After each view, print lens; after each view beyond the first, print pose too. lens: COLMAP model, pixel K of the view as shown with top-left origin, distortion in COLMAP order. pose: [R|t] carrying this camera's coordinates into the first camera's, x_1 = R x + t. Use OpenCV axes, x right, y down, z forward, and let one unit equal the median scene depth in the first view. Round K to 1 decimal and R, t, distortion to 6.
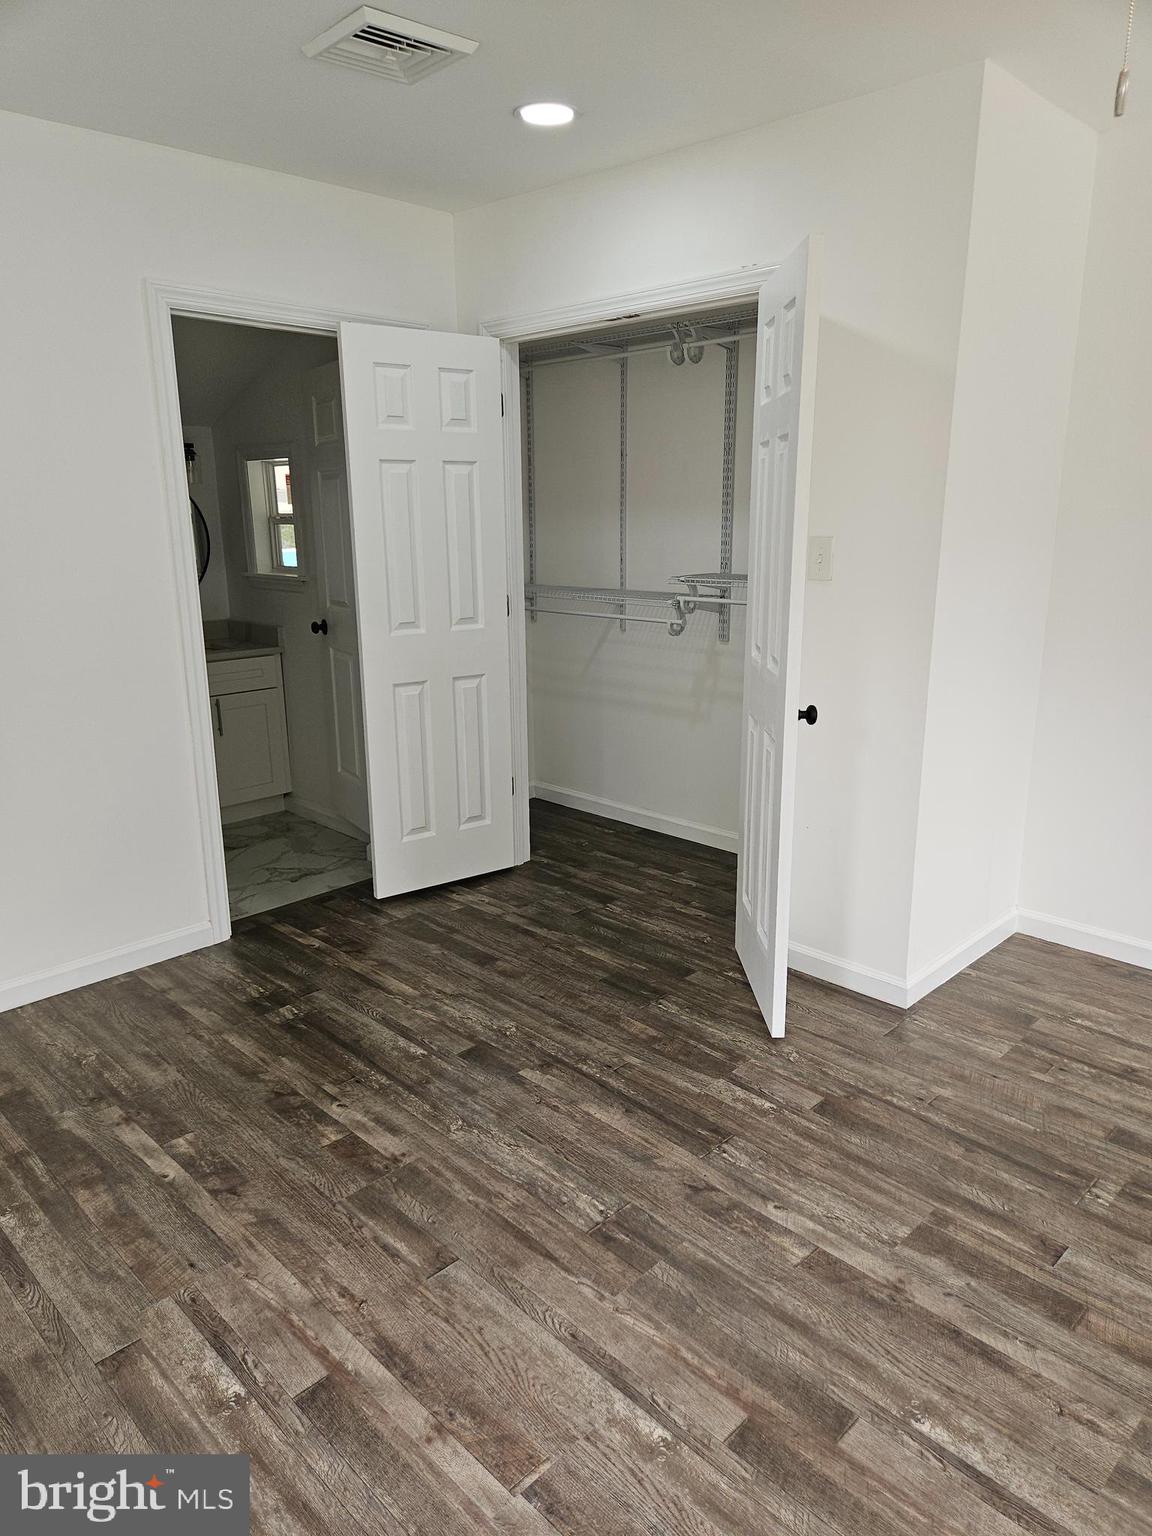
lens RADIAL K [[1020.1, 0, 582.9], [0, 1020.1, 765.0], [0, 0, 1]] dist [0.071161, -0.053868]
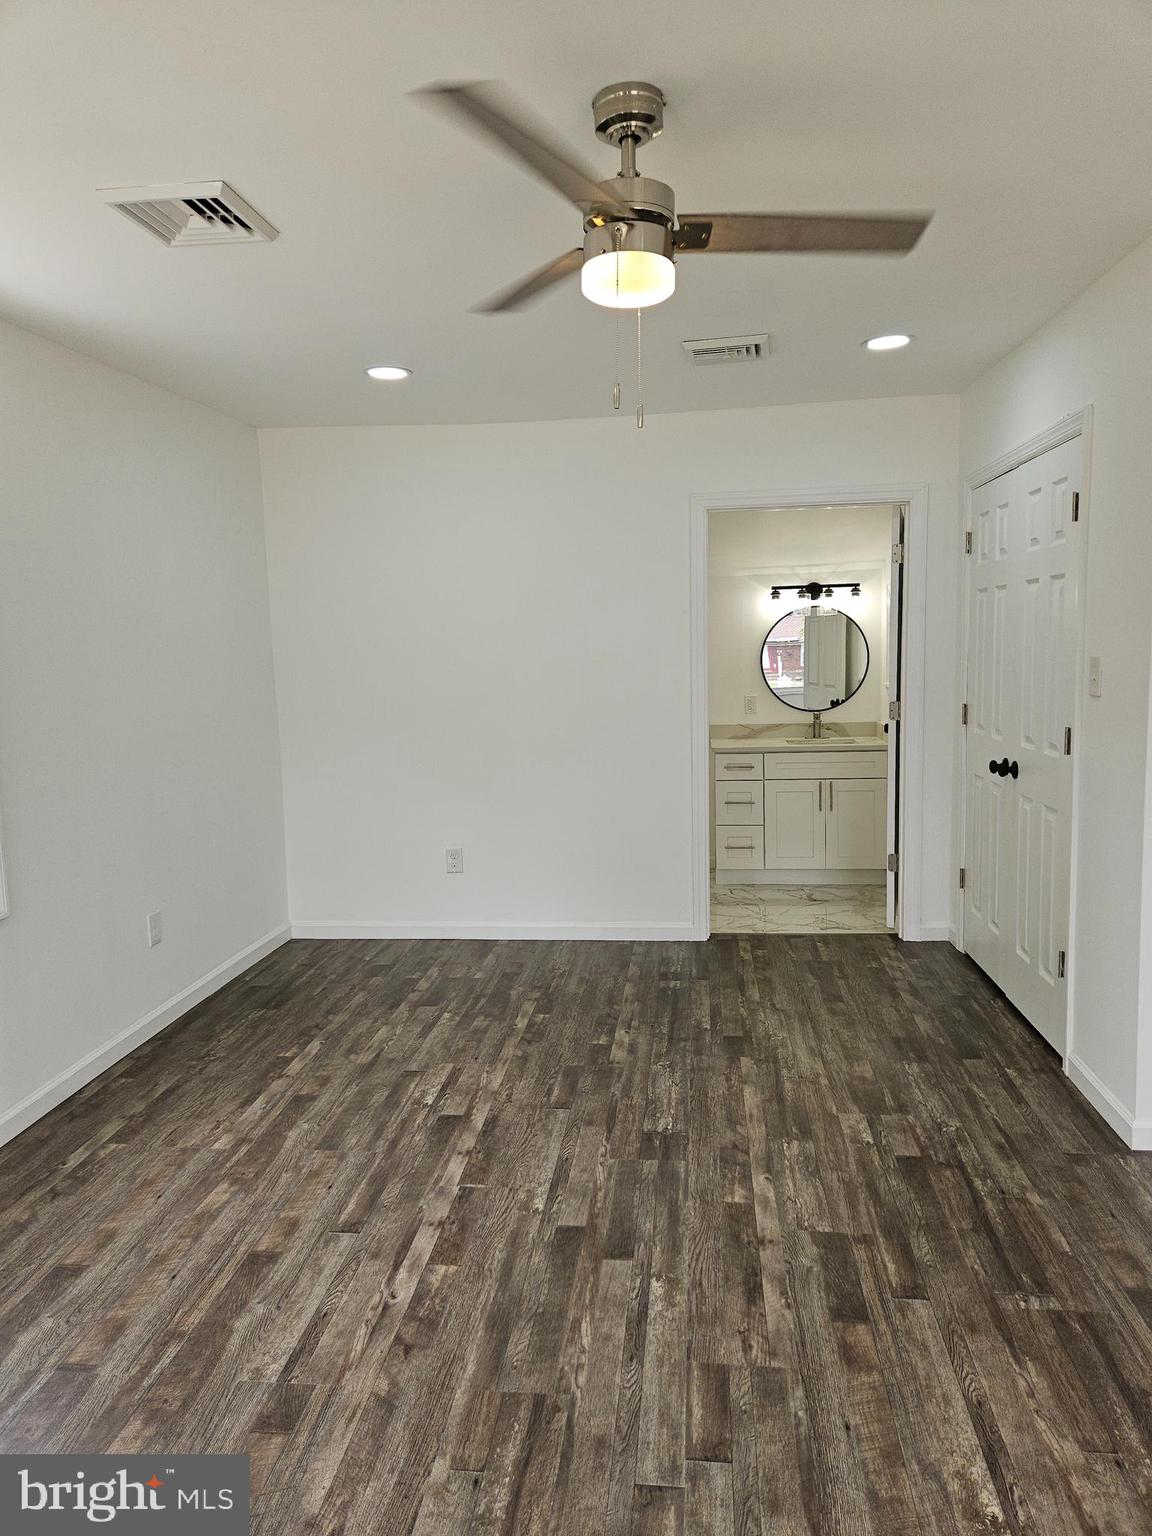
lens RADIAL K [[1020.1, 0, 582.9], [0, 1020.1, 765.0], [0, 0, 1]] dist [0.071161, -0.053868]
pose [[0.626063, 0.086865, -0.774919, 0.948789], [-0.171148, 0.984851, -0.027874, 0.006329], [0.760759, 0.150077, 0.631445, -0.036910]]
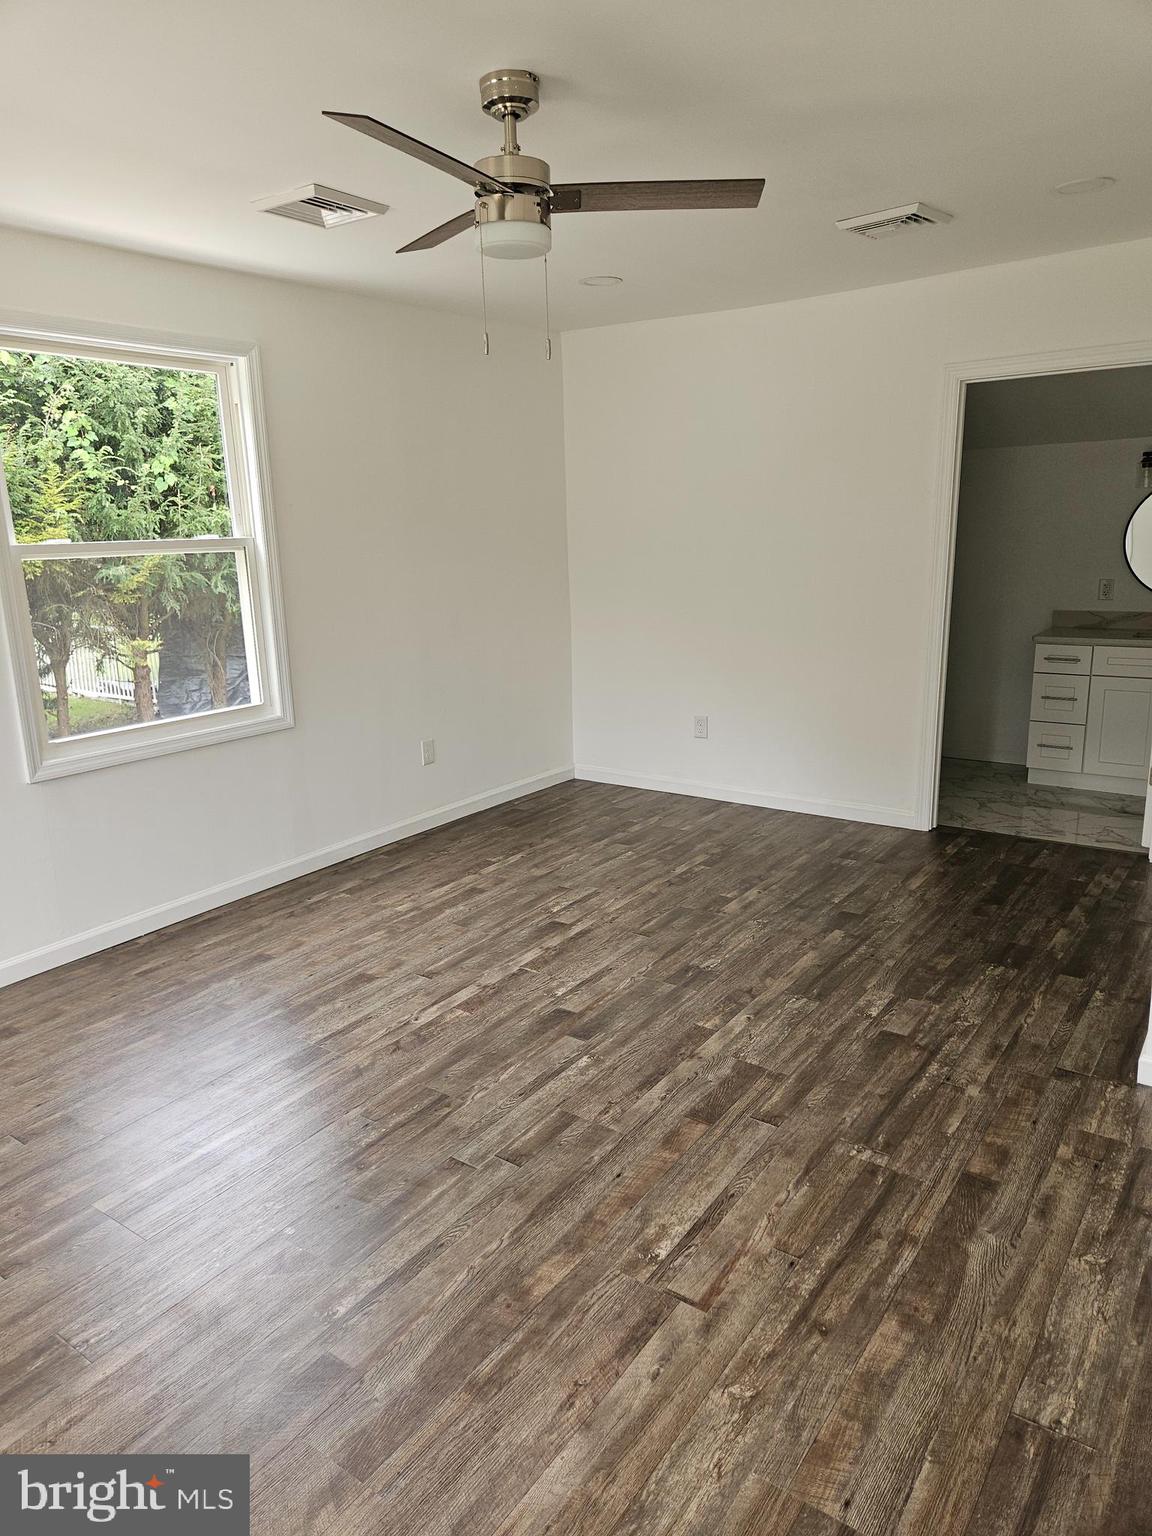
lens RADIAL K [[1020.1, 0, 582.9], [0, 1020.1, 765.0], [0, 0, 1]] dist [0.071161, -0.053868]
pose [[0.173193, 0.234883, -0.956470, 1.389052], [-0.218344, 0.956137, 0.195265, -0.132504], [0.960380, 0.175021, 0.216881, 0.396156]]
